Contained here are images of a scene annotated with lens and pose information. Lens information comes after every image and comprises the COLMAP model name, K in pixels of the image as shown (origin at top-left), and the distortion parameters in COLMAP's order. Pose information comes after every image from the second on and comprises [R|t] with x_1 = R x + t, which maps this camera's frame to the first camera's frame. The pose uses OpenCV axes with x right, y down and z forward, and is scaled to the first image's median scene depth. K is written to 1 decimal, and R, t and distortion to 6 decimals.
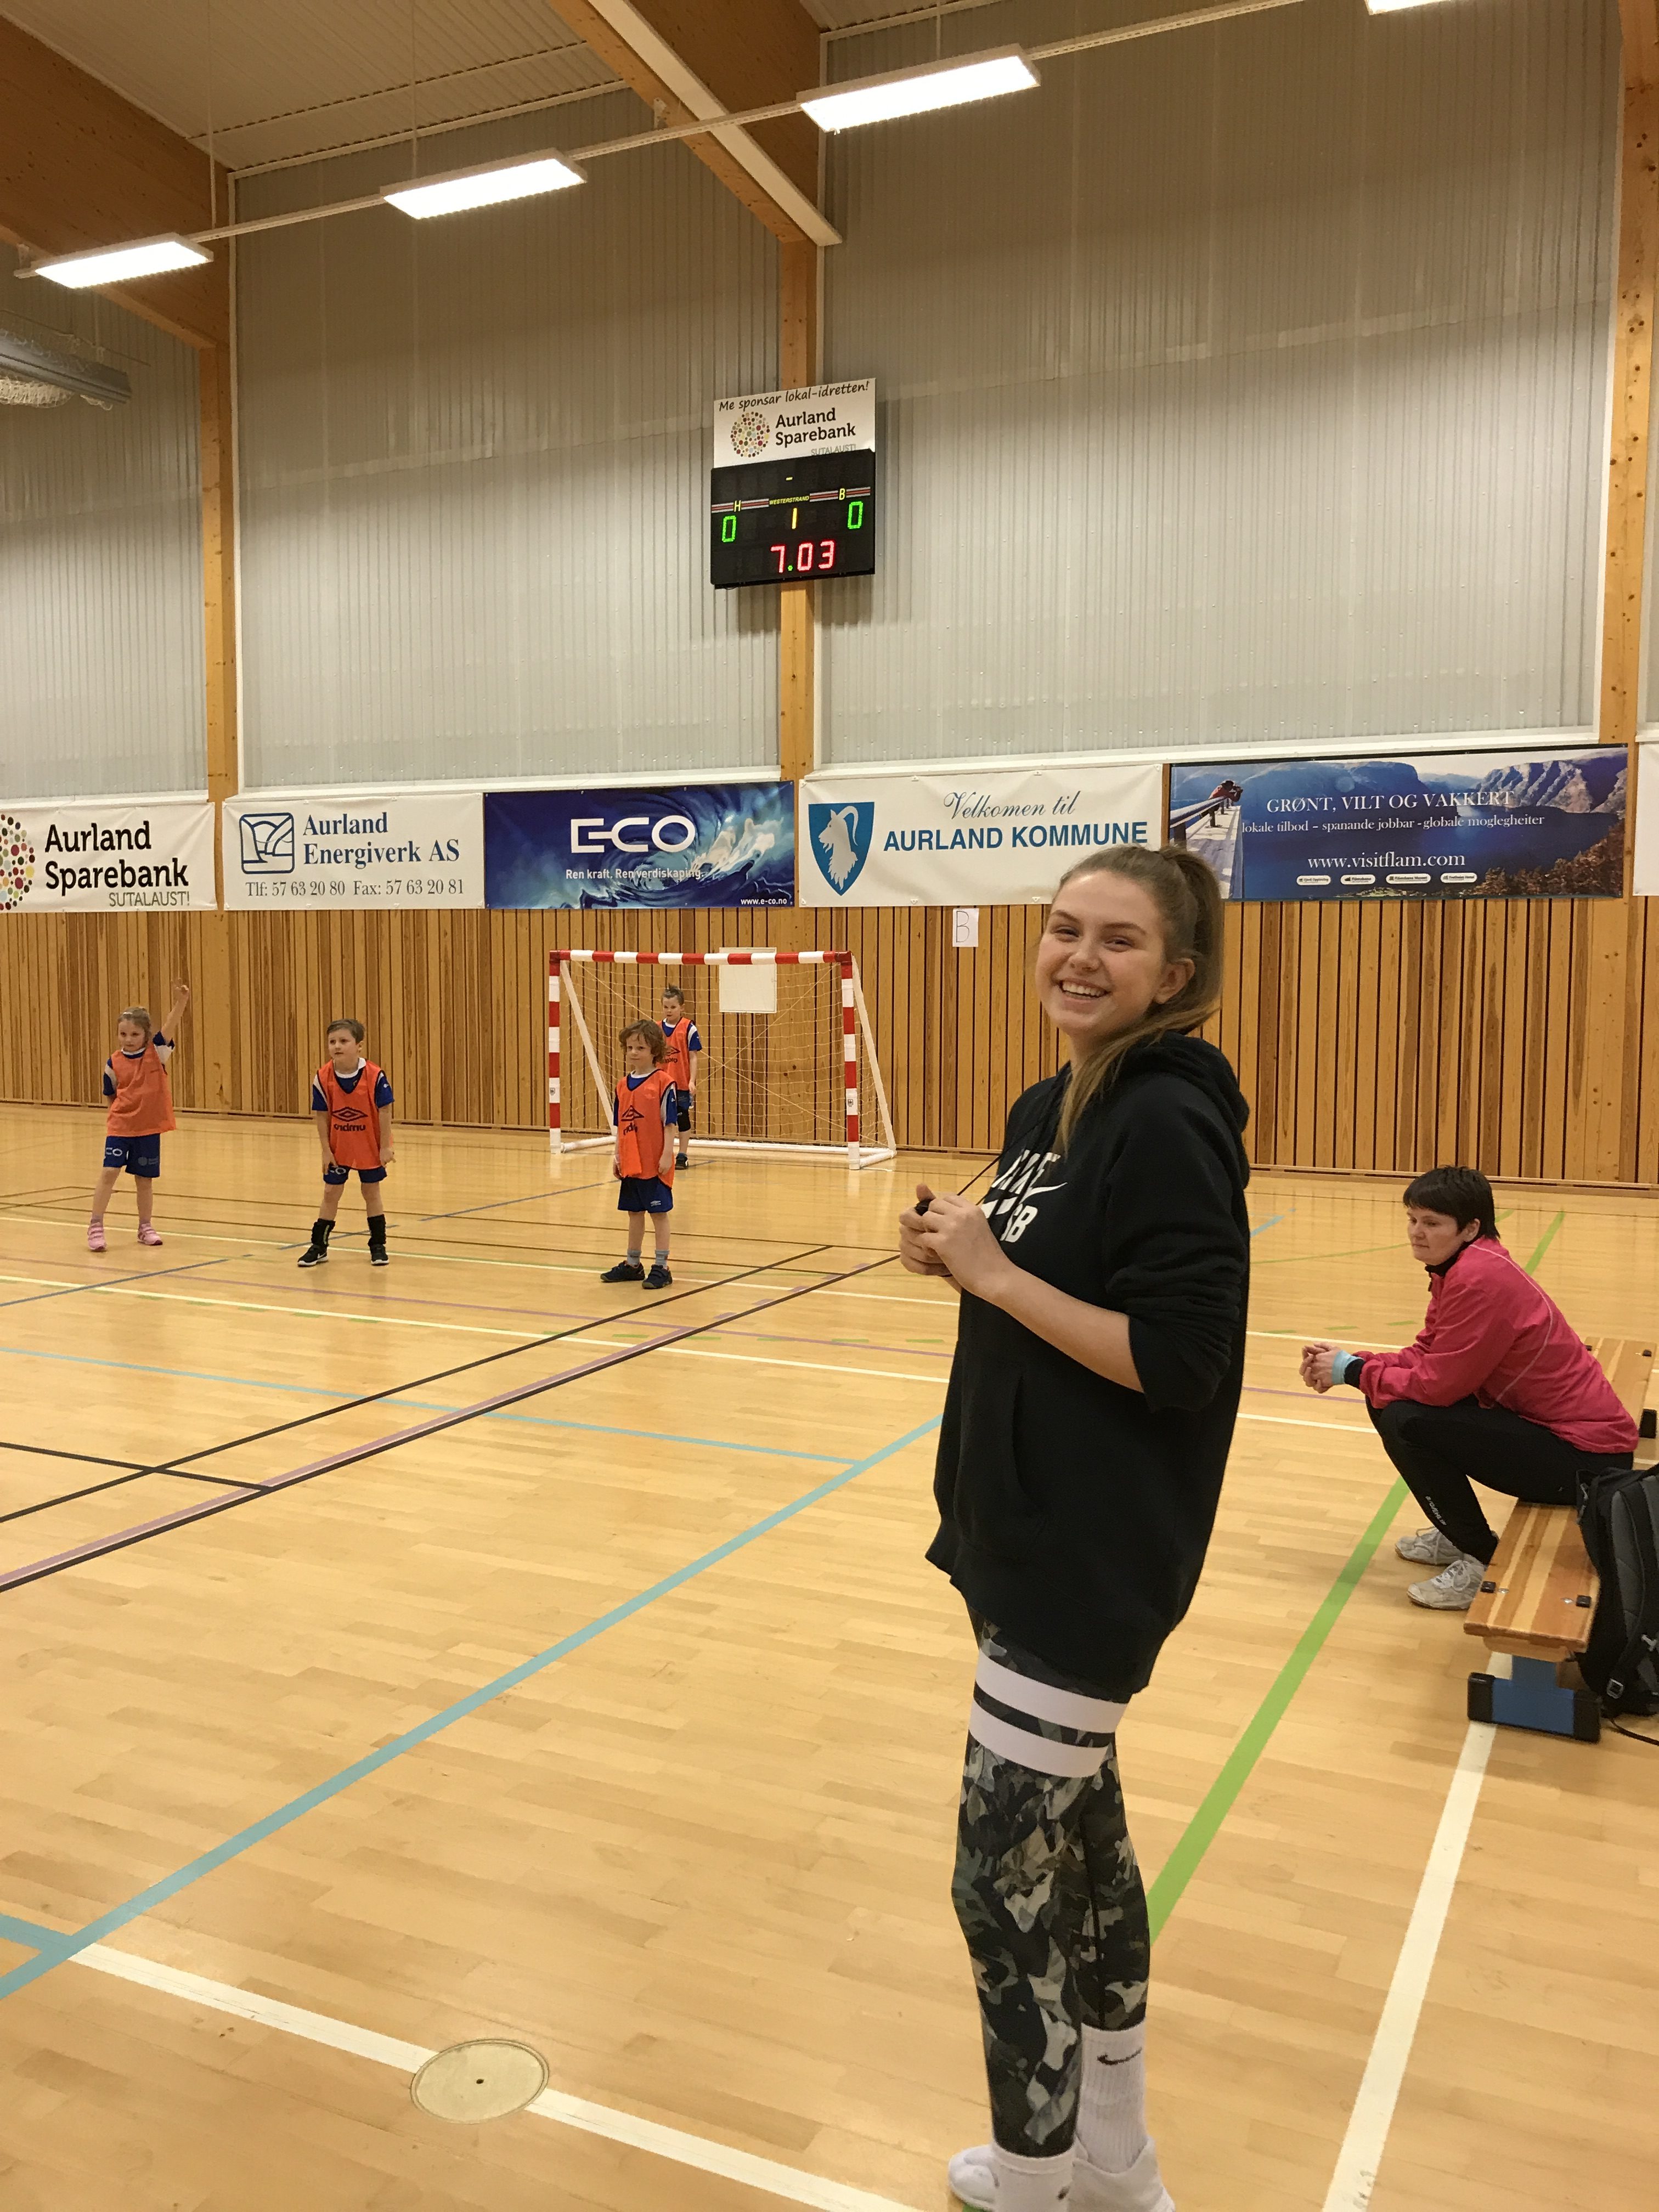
lens RADIAL K [[1885.6, 0, 851.8], [0, 1885.6, 1103.4], [0, 0, 1]] dist [0.071244, -0.138644]
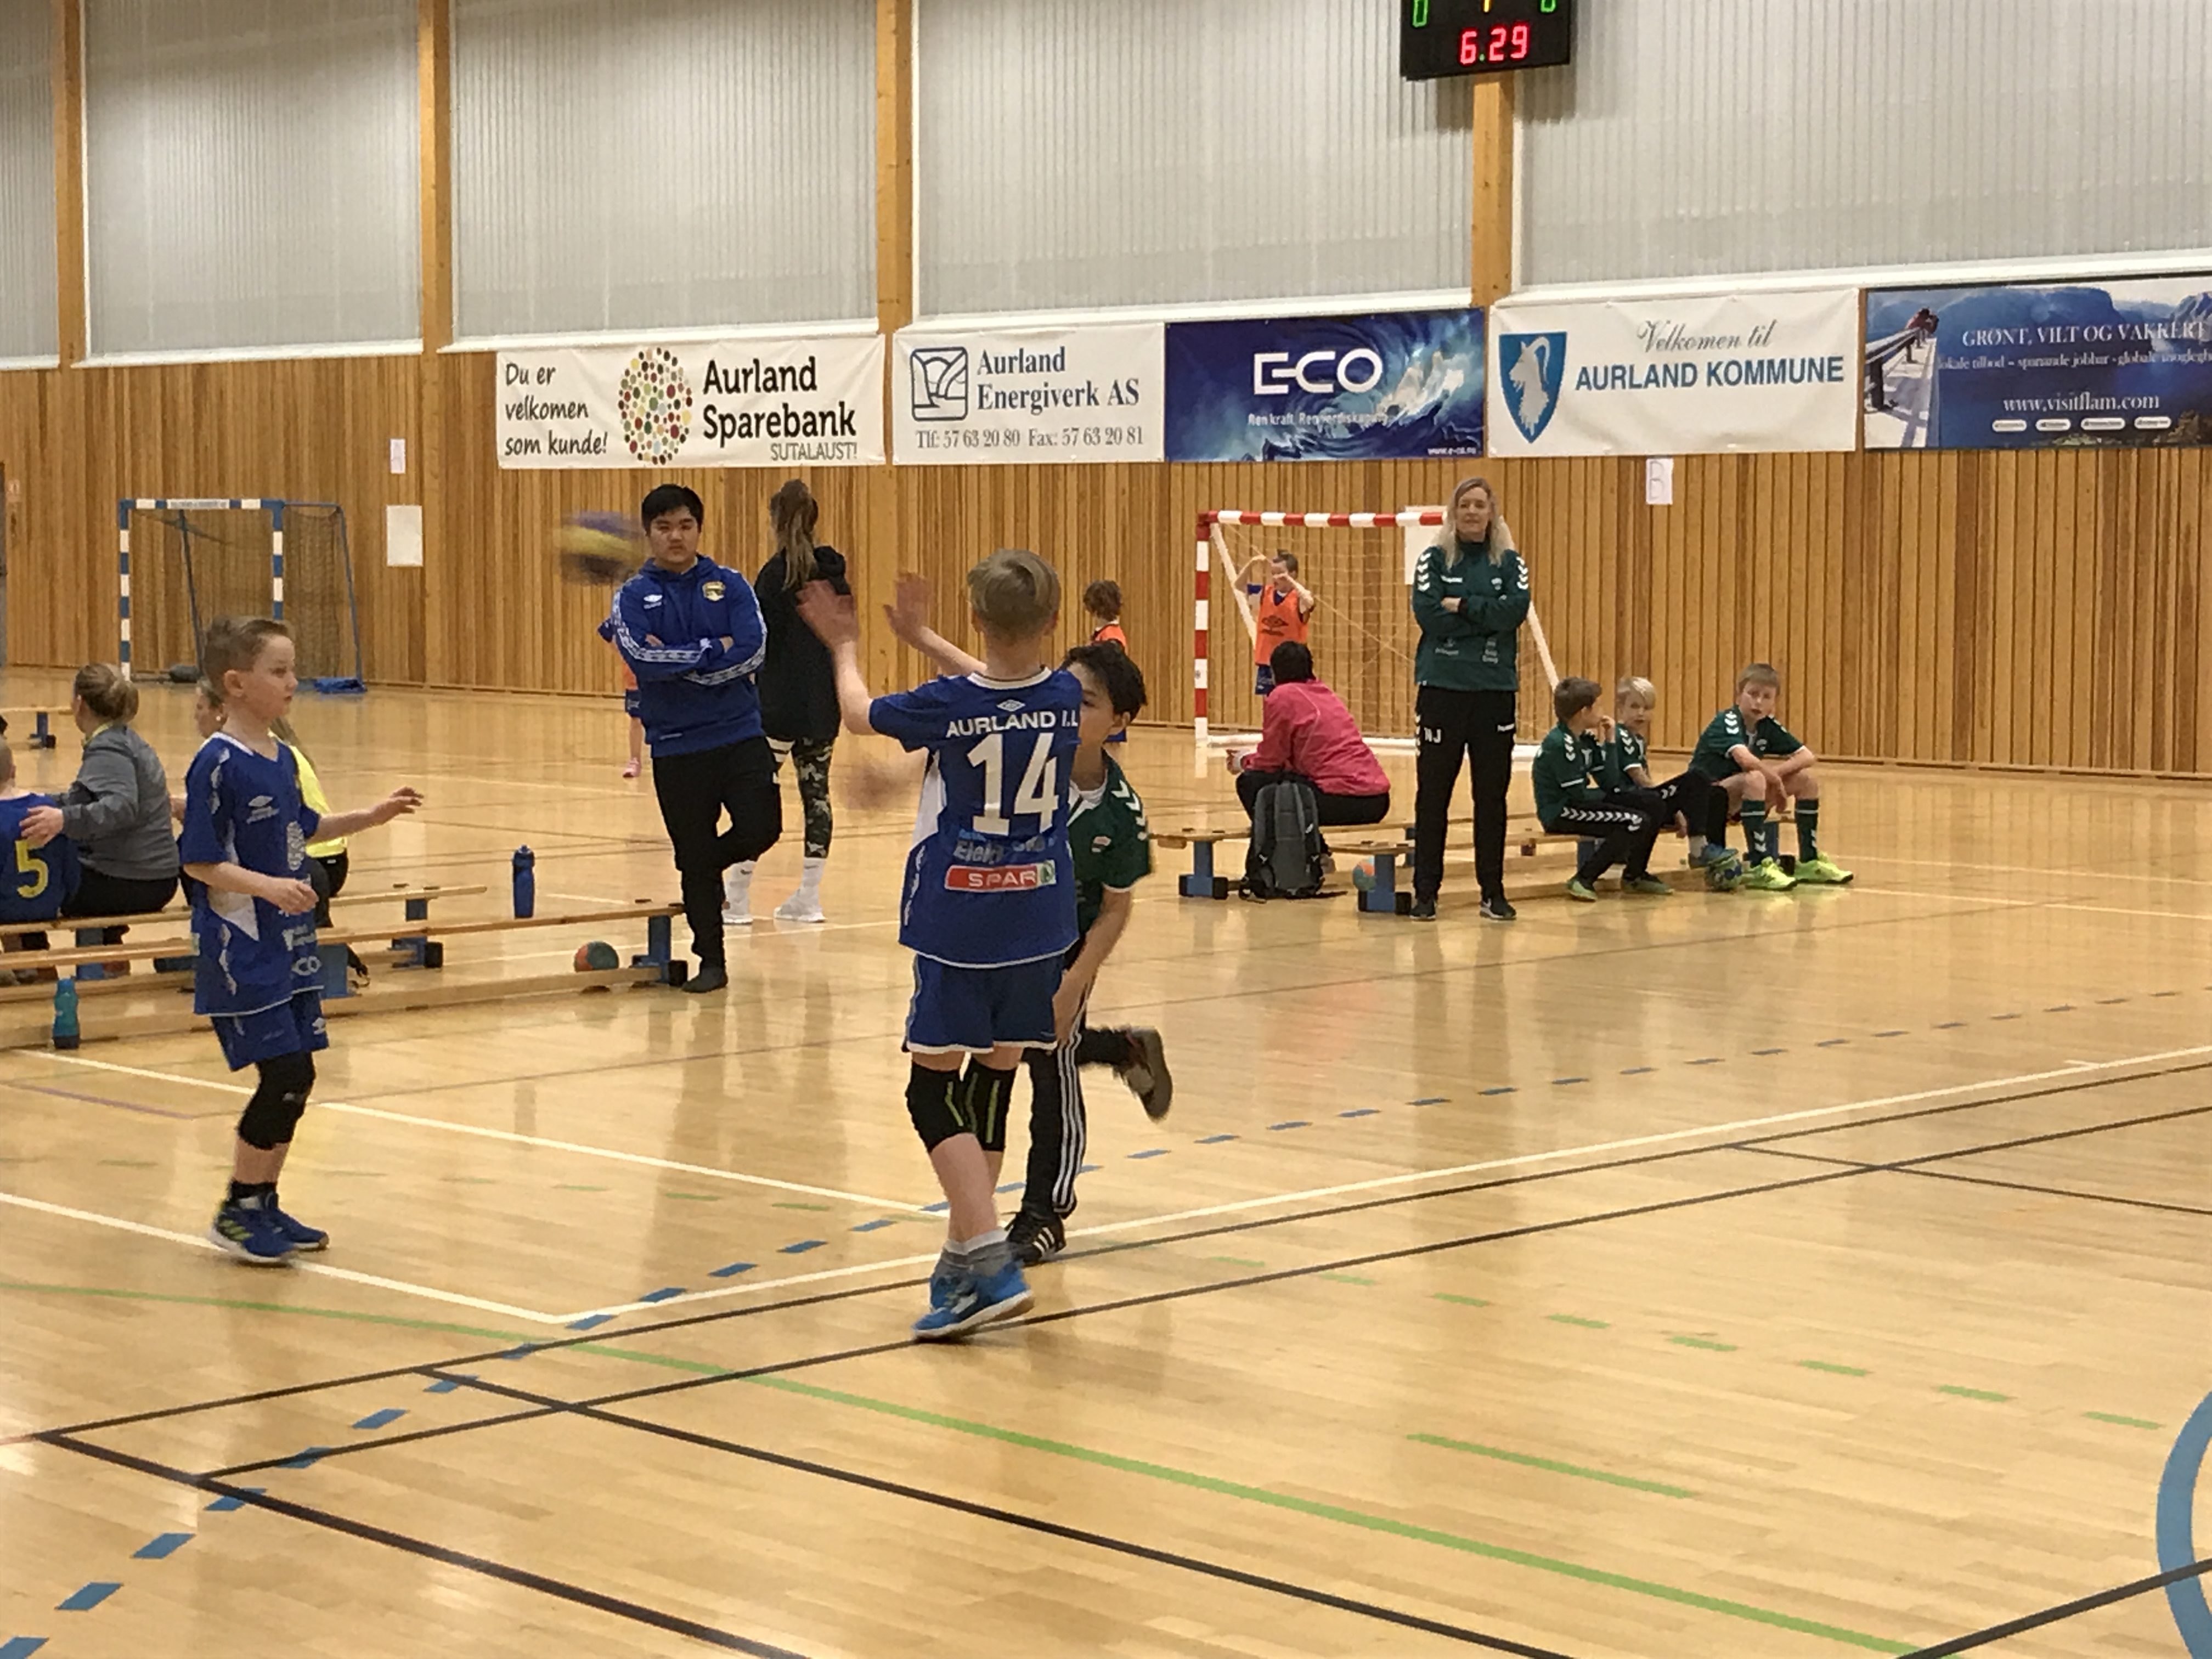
lens RADIAL K [[4345.0, 0, 1097.7], [0, 4345.0, 844.8], [0, 0, 1]] dist [0.089286, 0.000000]
pose [[0.938956, 0.022766, -0.343283, 0.473408], [-0.023775, 0.999717, 0.001270, 0.068884], [0.343215, 0.006969, 0.939231, -0.866627]]
